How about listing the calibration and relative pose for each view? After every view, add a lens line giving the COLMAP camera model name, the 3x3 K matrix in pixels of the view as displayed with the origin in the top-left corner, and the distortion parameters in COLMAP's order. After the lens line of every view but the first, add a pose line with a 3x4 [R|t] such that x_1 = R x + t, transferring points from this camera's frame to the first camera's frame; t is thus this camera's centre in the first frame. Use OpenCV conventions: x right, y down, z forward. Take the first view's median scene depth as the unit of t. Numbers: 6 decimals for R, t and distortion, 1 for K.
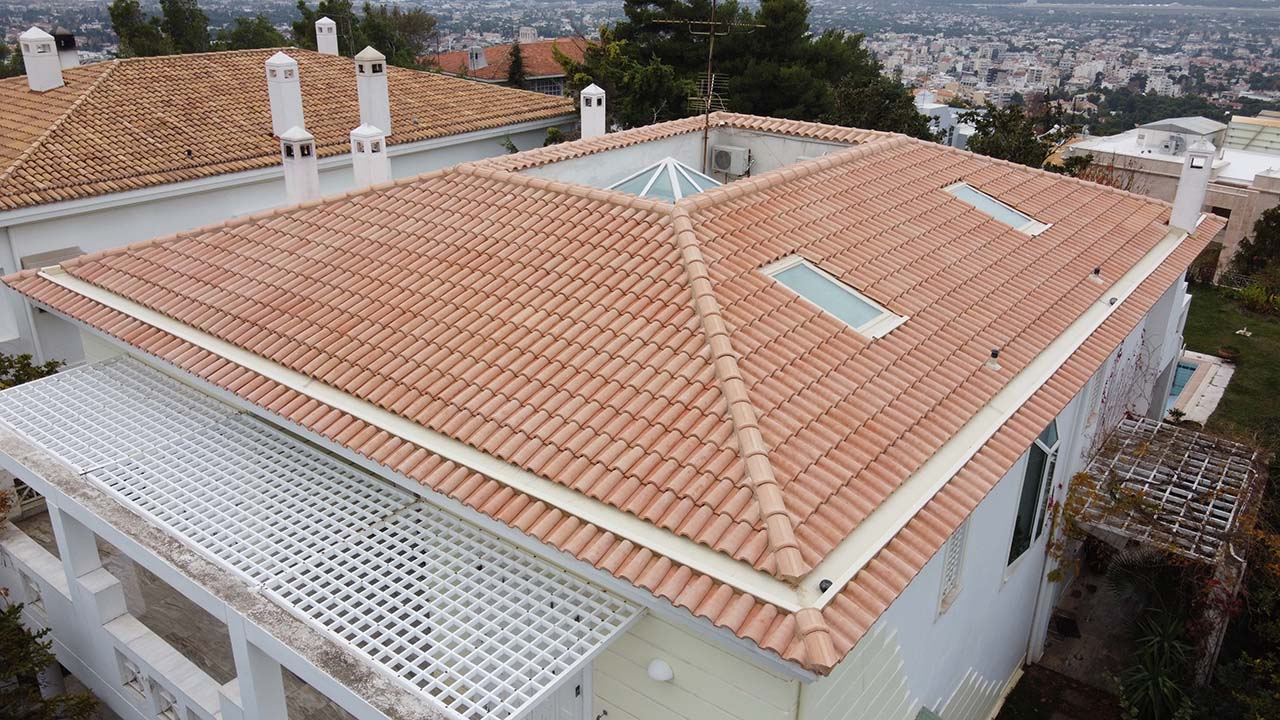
lens RADIAL K [[976.4, 0, 640.0], [0, 976.4, 360.0], [0, 0, 1]] dist [-0.013269, 0.053660]
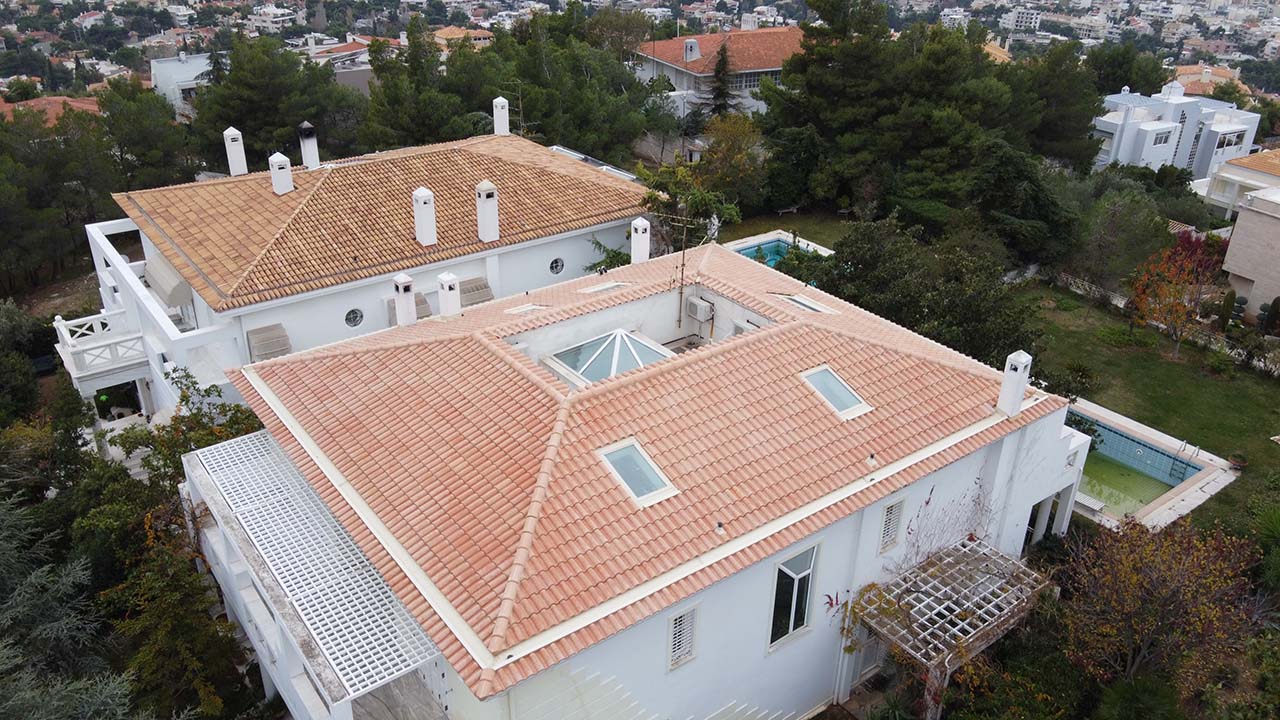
lens RADIAL K [[976.4, 0, 640.0], [0, 976.4, 360.0], [0, 0, 1]] dist [-0.013269, 0.053660]
pose [[0.963461, 0.120161, -0.239385, 0.313182], [-0.102907, 0.991191, 0.083366, -0.213794], [0.247293, -0.055685, 0.967339, -0.323346]]
